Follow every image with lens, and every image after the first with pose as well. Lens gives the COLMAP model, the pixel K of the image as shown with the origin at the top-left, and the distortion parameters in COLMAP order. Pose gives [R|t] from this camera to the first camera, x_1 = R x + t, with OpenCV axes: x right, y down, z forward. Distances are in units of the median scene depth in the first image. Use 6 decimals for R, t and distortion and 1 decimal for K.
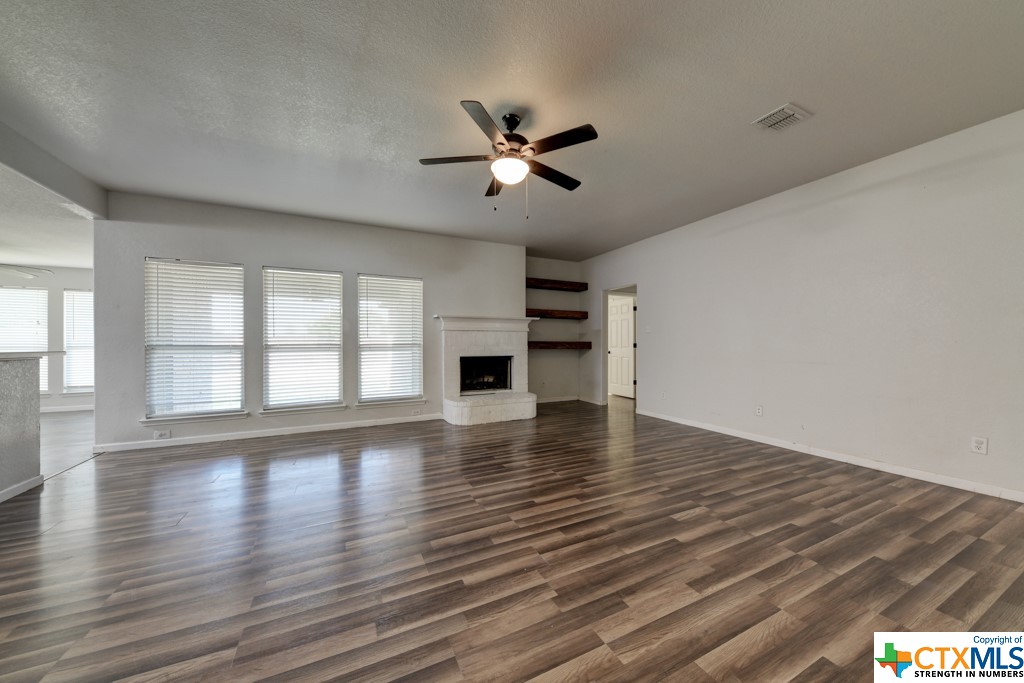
lens RADIAL K [[354.7, 0, 512.1], [0, 354.7, 351.7], [0, 0, 1]] dist [0.000945, -0.000071]
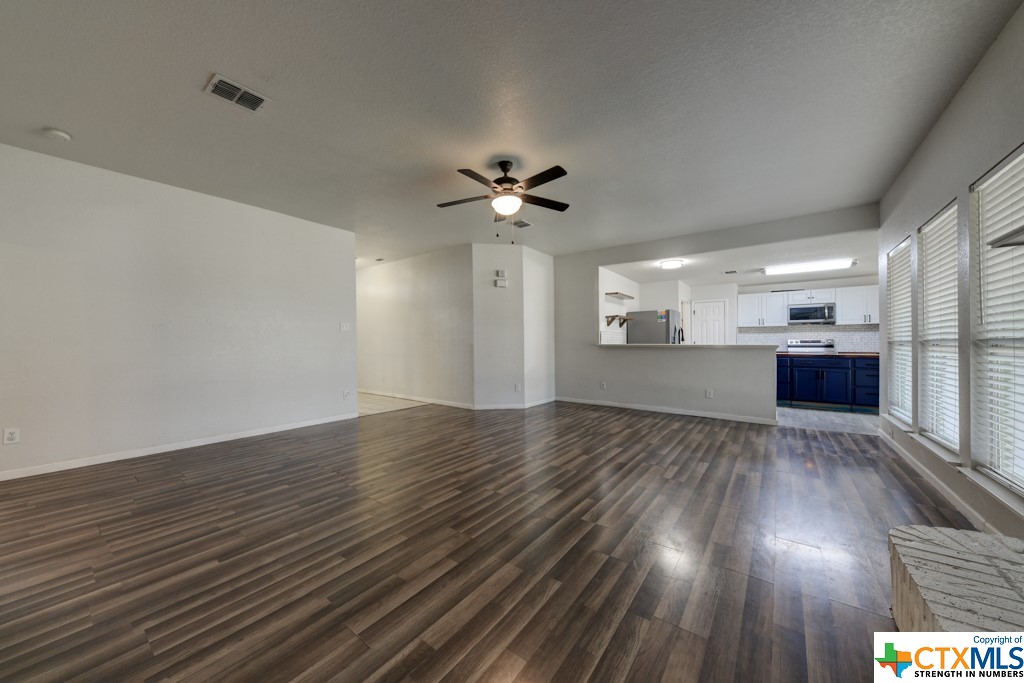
lens RADIAL K [[365.1, 0, 529.2], [0, 365.1, 344.8], [0, 0, 1]] dist [-0.000645, -0.000229]
pose [[-0.872166, 0.009559, -0.489117, 0.364634], [-0.008008, 0.999396, 0.033810, -0.036442], [0.489144, 0.033405, -0.871563, 1.372876]]
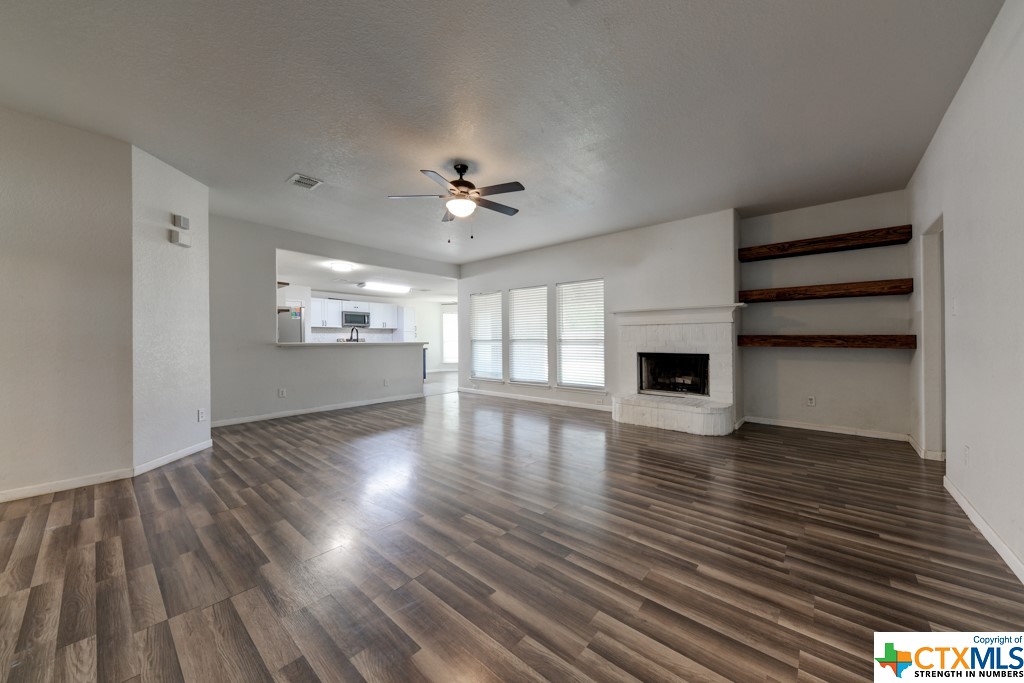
lens RADIAL K [[351.5, 0, 503.1], [0, 351.5, 337.6], [0, 0, 1]] dist [0.001076, 0.000030]
pose [[0.391975, -0.003634, -0.919969, 0.785047], [-0.019584, 0.999733, -0.012293, -0.008515], [0.919768, 0.022835, 0.391799, 0.395246]]
